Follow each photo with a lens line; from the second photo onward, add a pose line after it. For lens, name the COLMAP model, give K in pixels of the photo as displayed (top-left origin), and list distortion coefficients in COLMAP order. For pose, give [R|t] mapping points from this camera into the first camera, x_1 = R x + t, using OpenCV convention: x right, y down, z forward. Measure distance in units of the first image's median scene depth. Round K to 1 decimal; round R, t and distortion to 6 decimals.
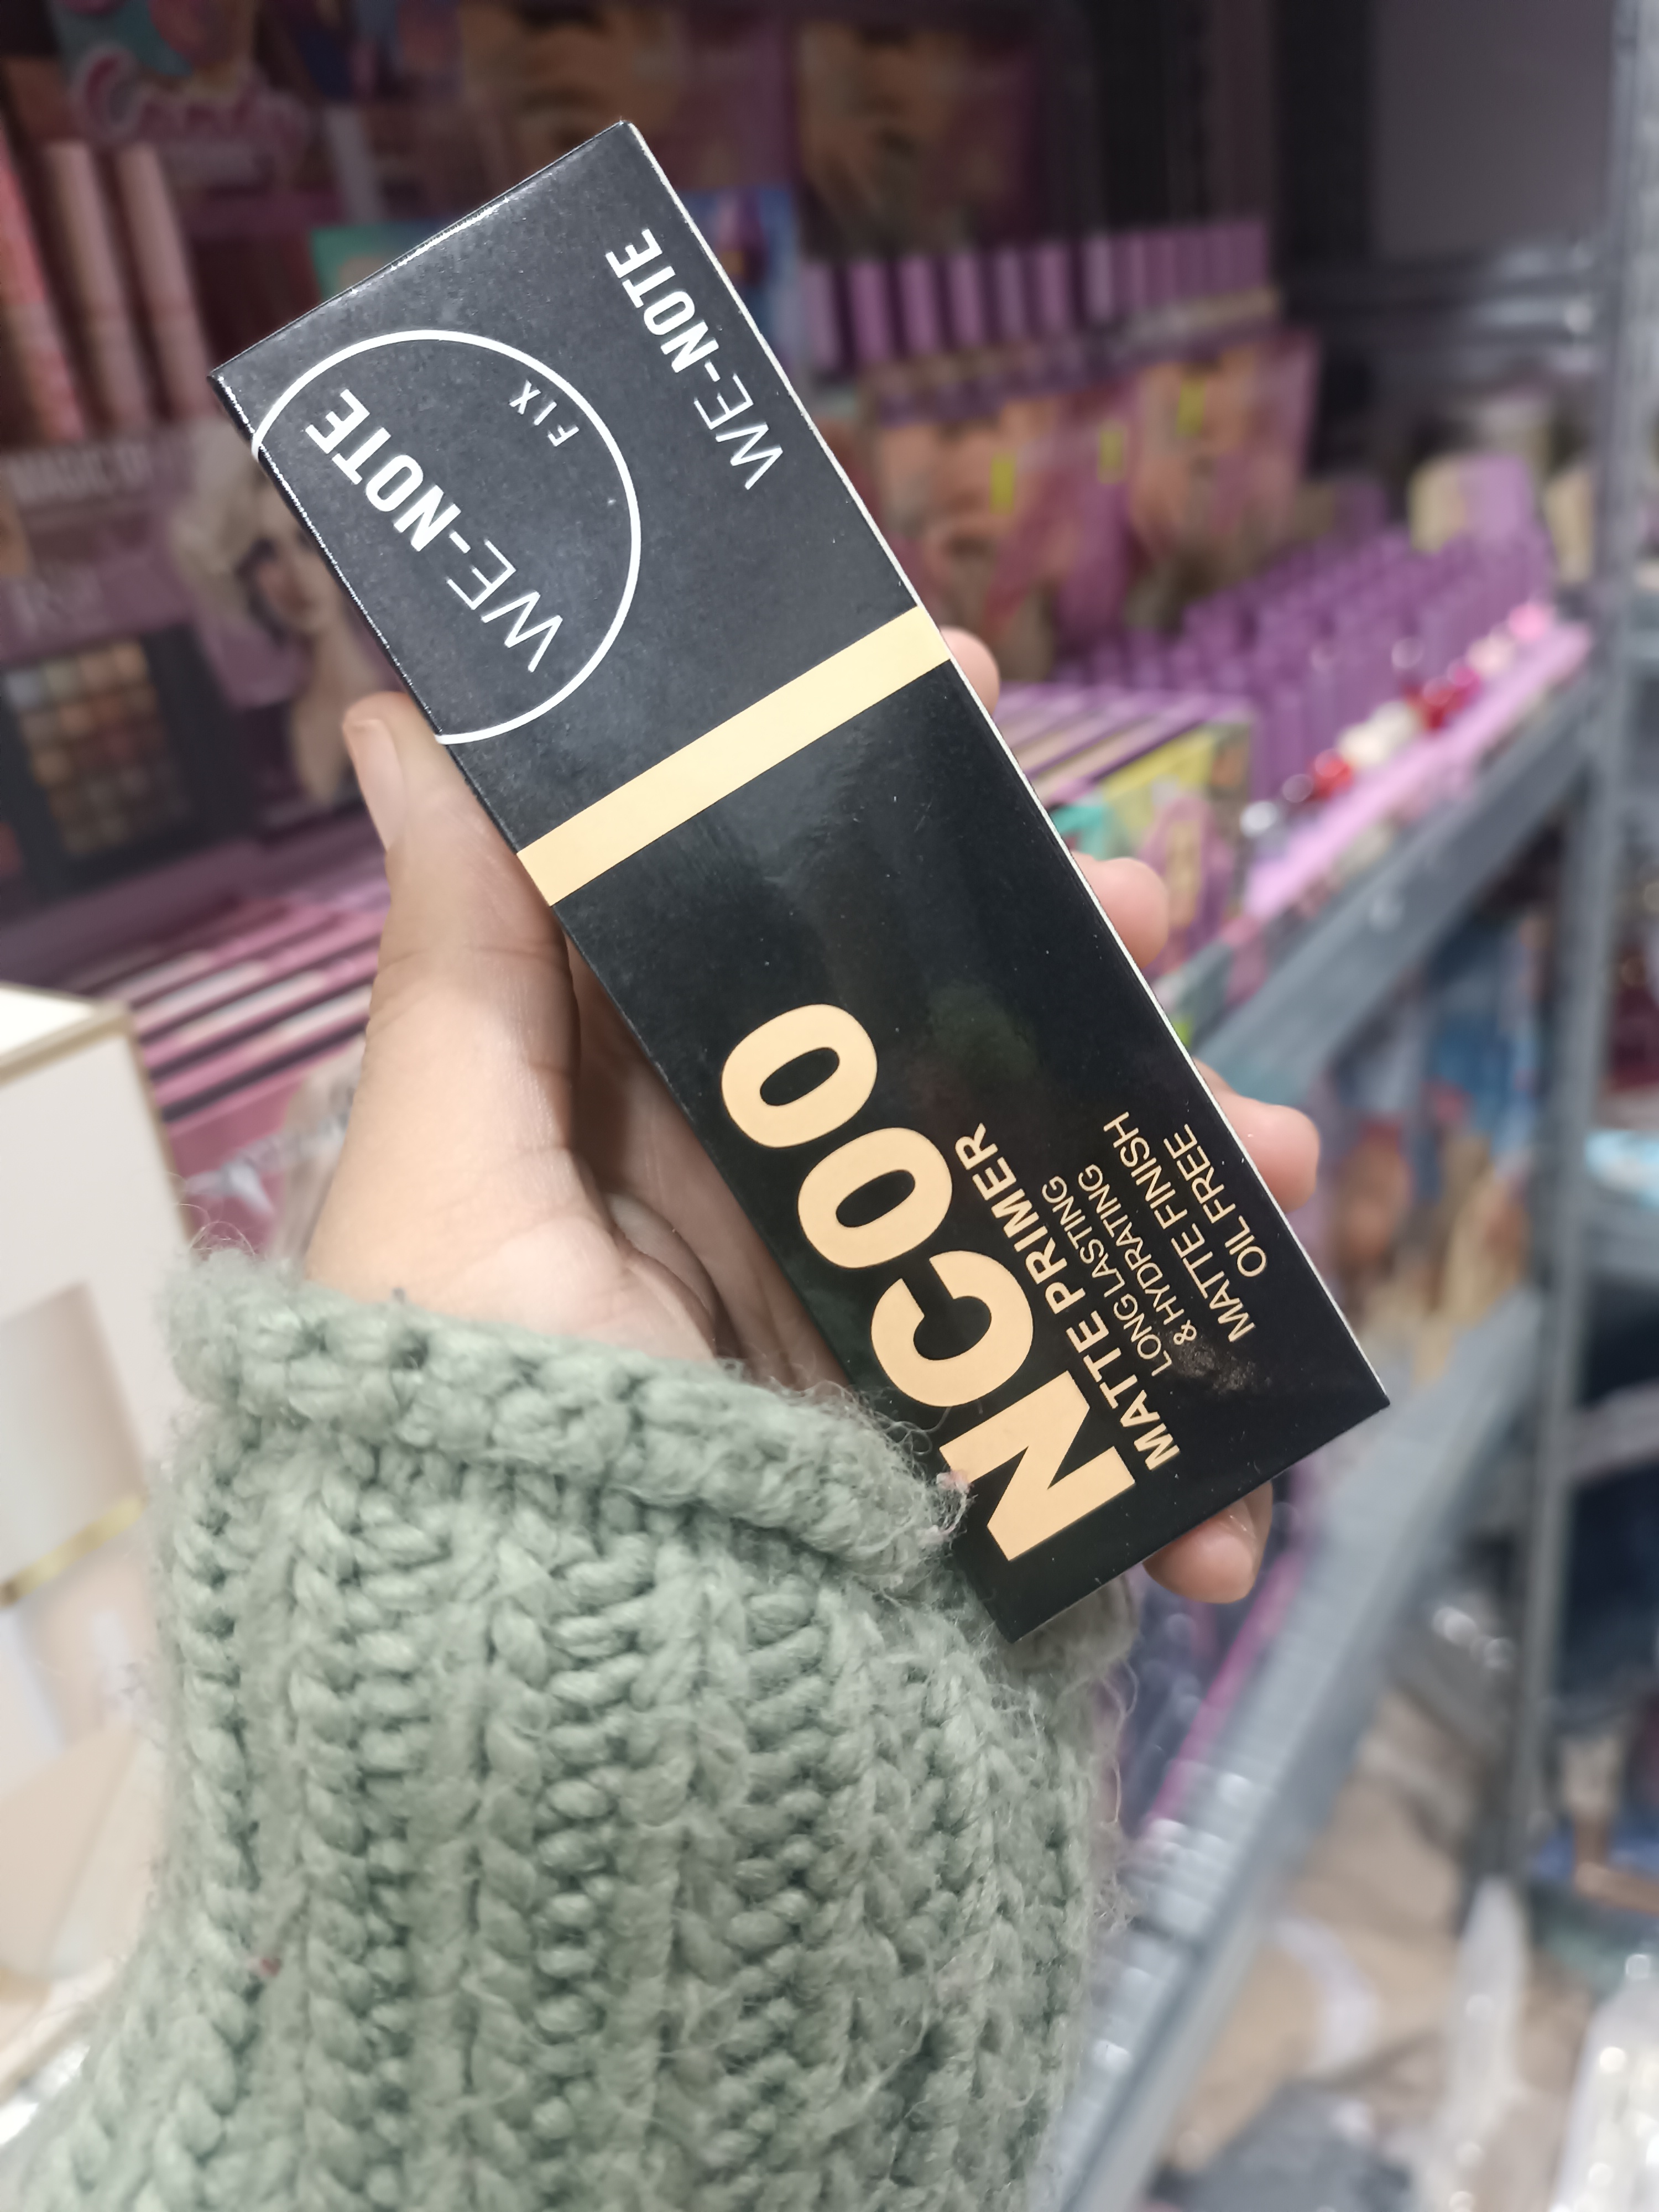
lens RADIAL K [[1713.2, 0, 827.9], [0, 1713.2, 1100.9], [0, 0, 1]] dist [-0.021845, -0.008512]
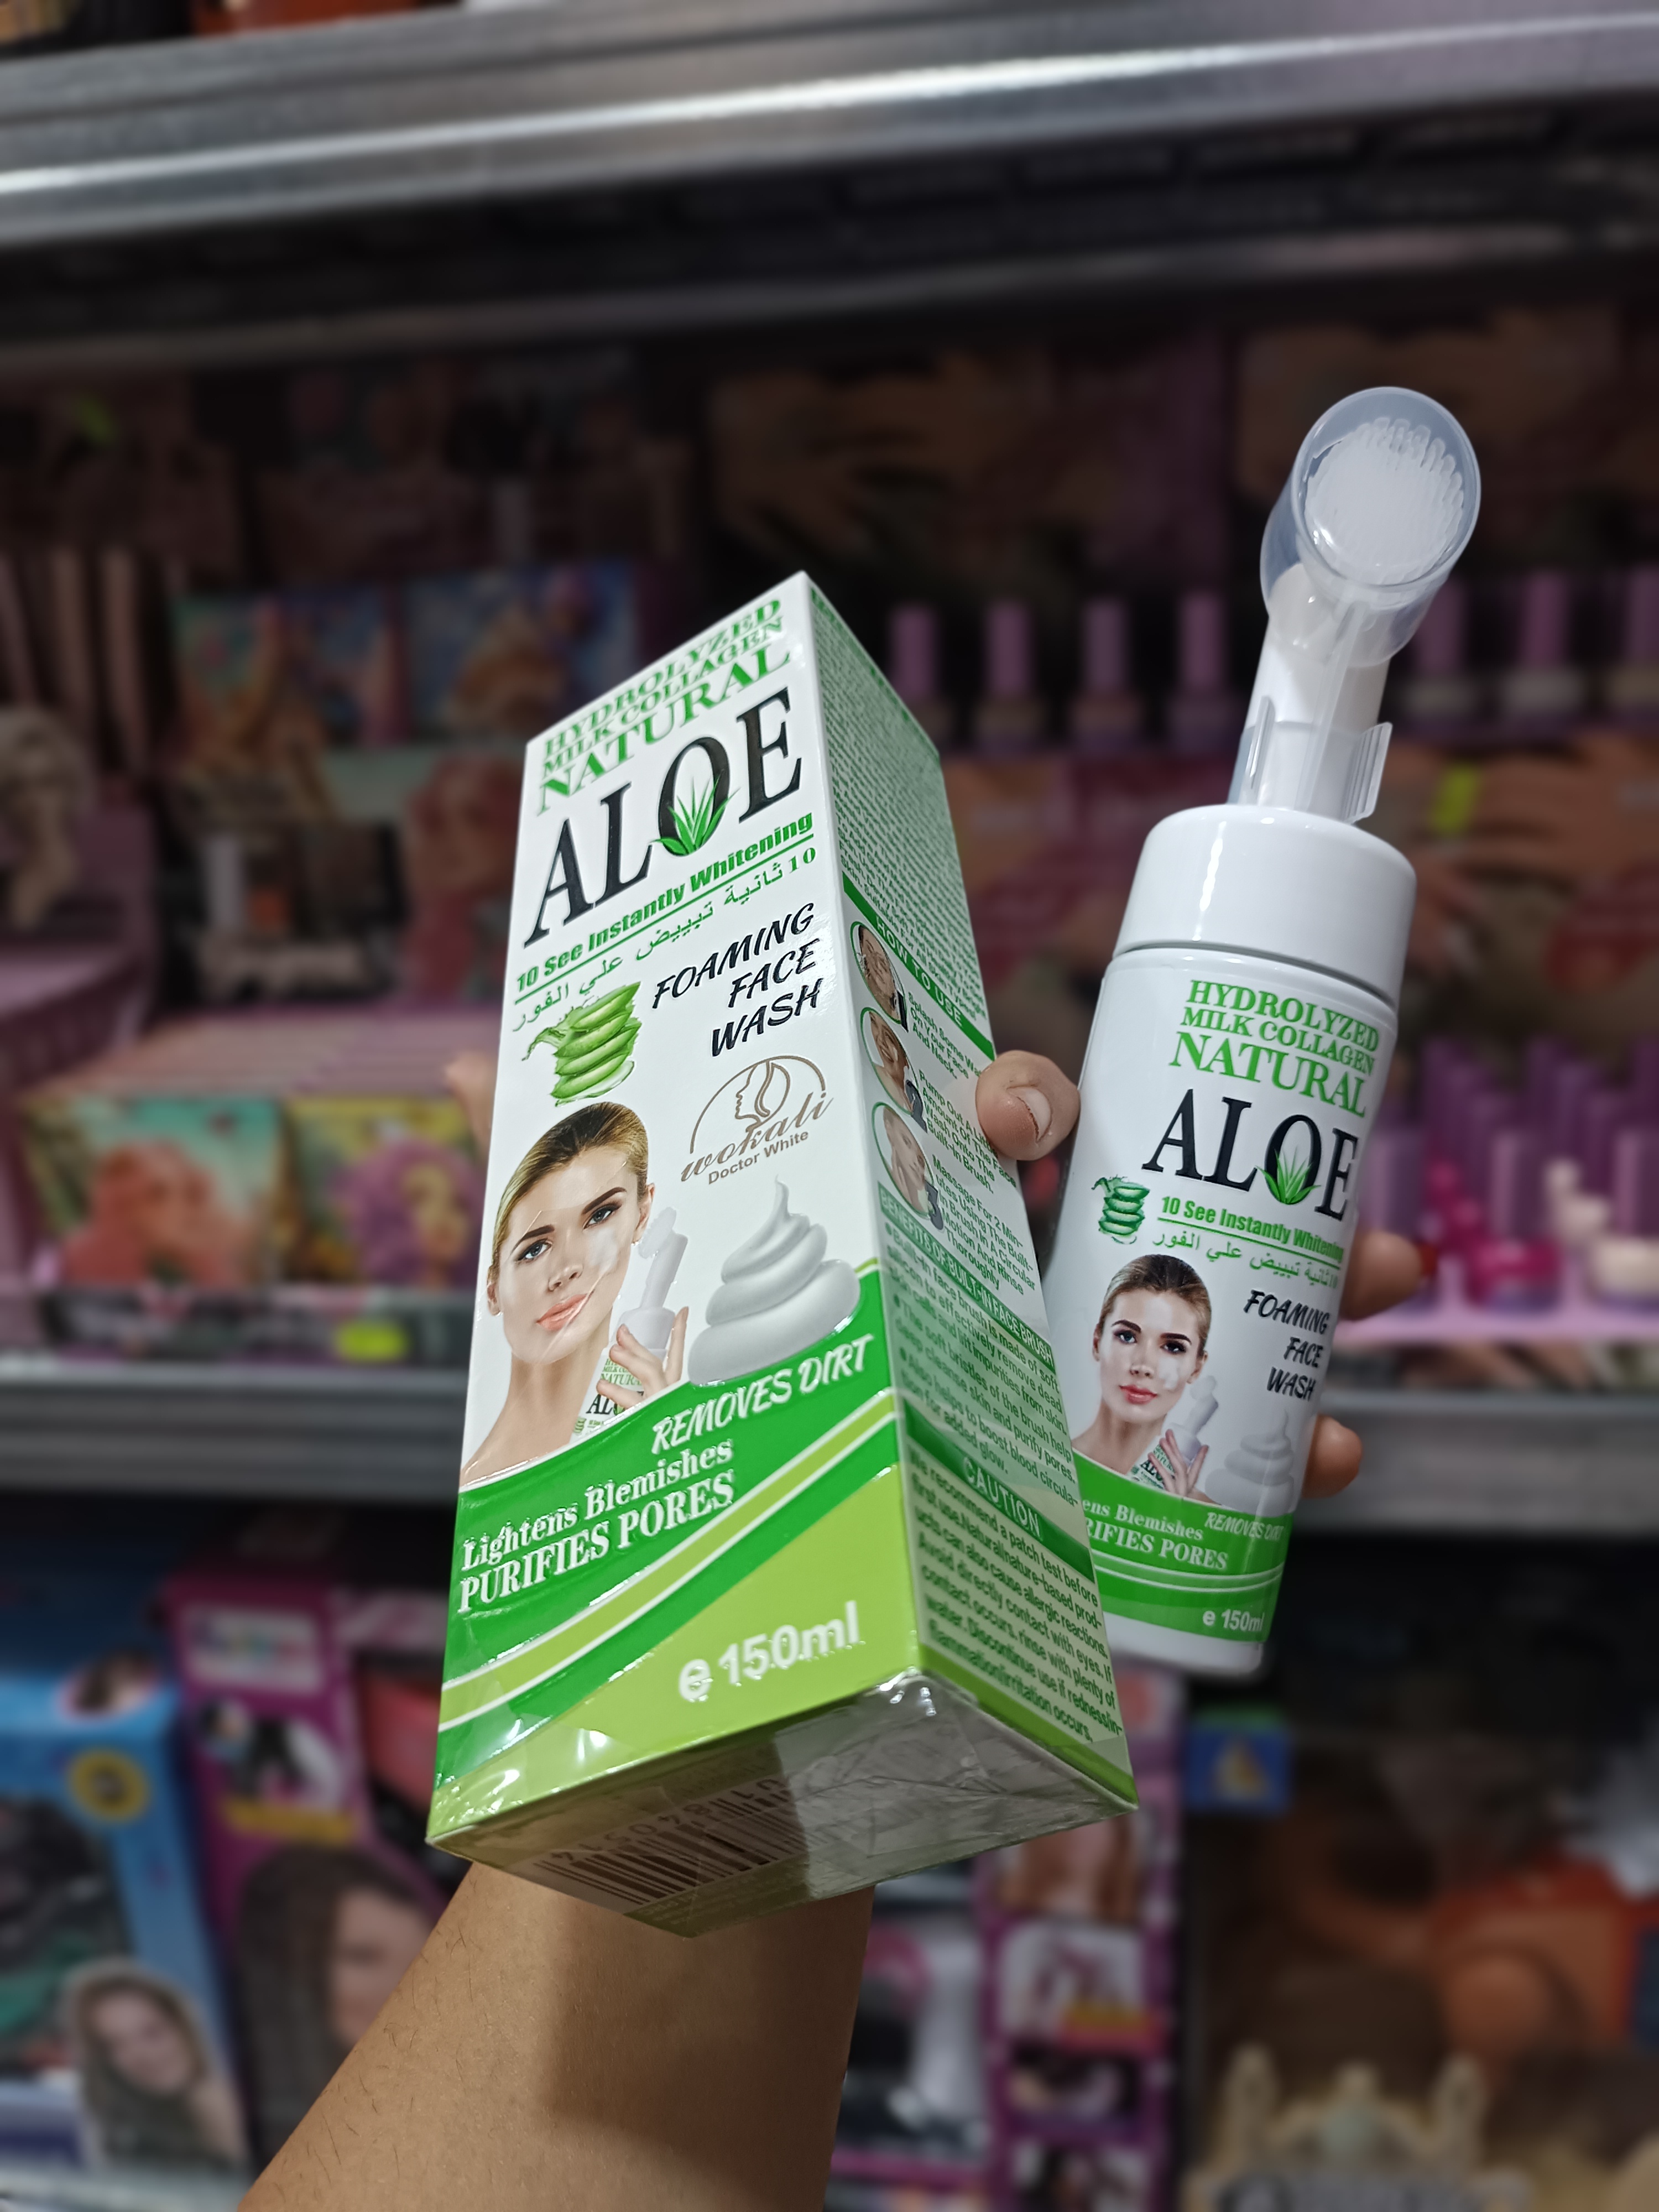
lens RADIAL K [[1687.7, 0, 827.6], [0, 1687.7, 1102.6], [0, 0, 1]] dist [-0.016468, -0.005418]
pose [[0.443308, 0.345696, -0.827026, 0.959252], [-0.379183, 0.908345, 0.176435, -0.390668], [0.812218, 0.235379, 0.533759, 0.500308]]
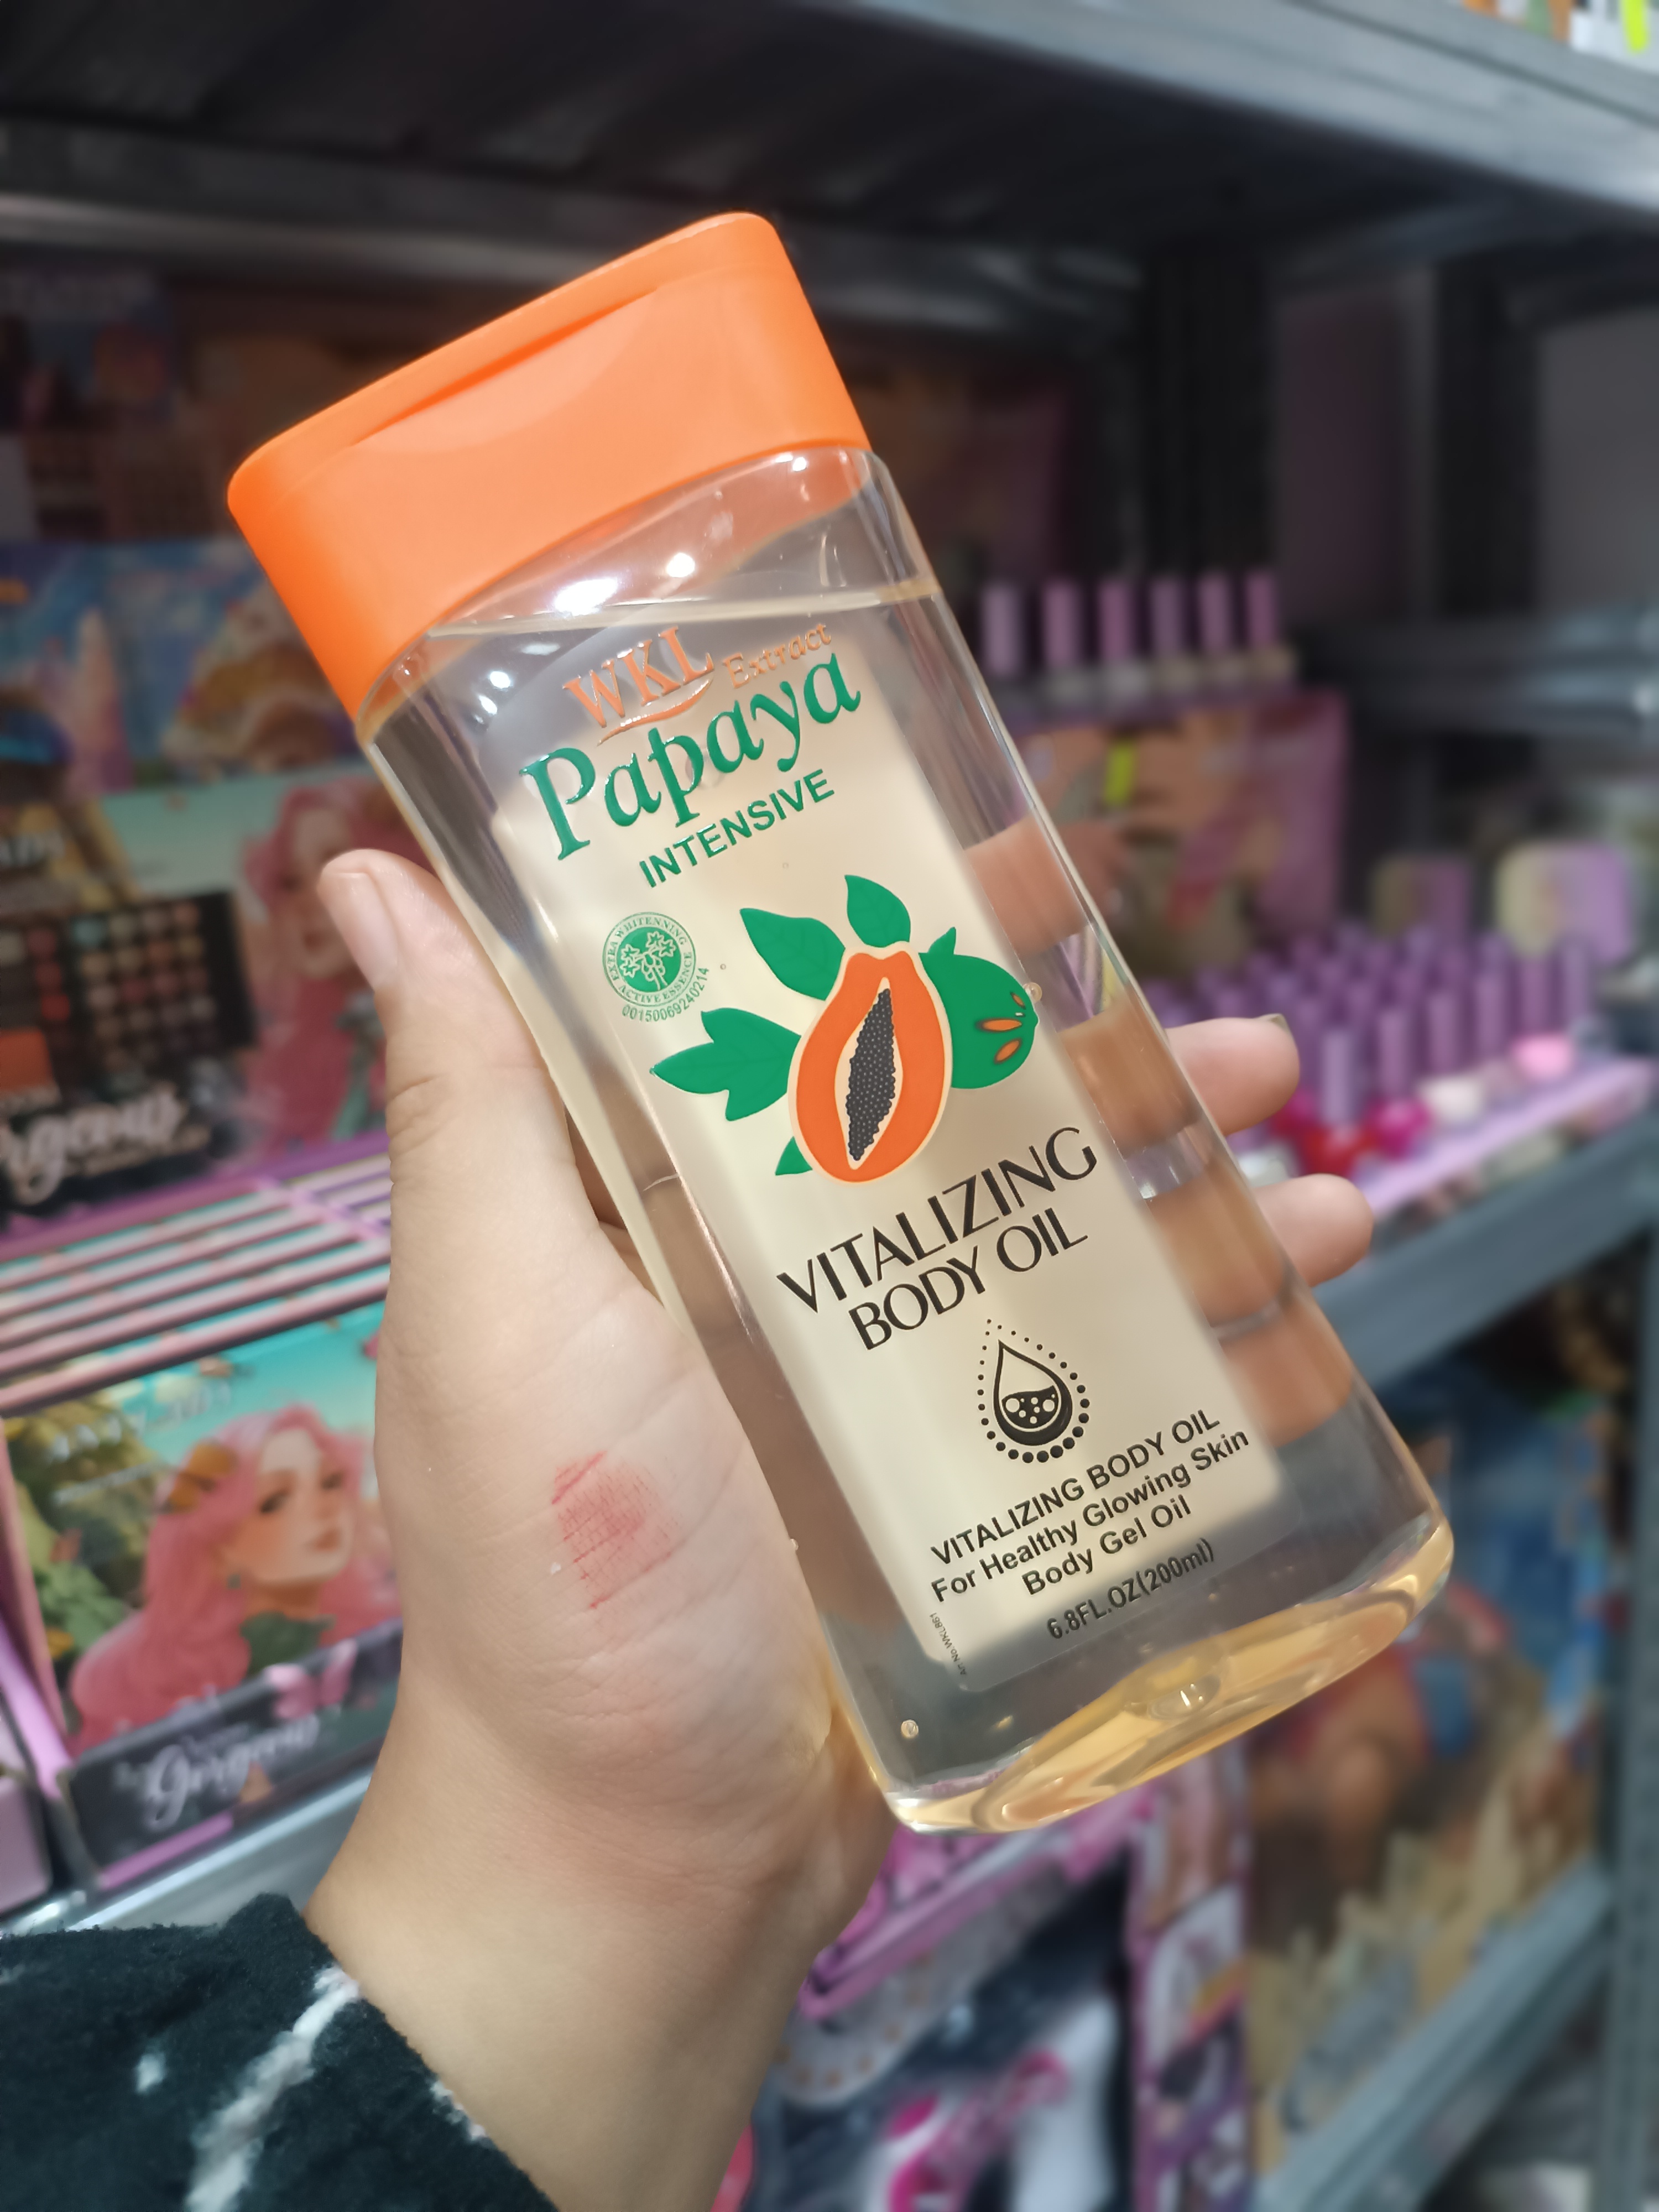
lens RADIAL K [[1701.0, 0, 826.3], [0, 1701.0, 1099.2], [0, 0, 1]] dist [-0.020078, -0.005443]
pose [[0.970099, 0.104252, -0.219181, 0.346135], [-0.138351, 0.979495, -0.146454, -0.123095], [0.199418, 0.172399, 0.964630, 0.204643]]
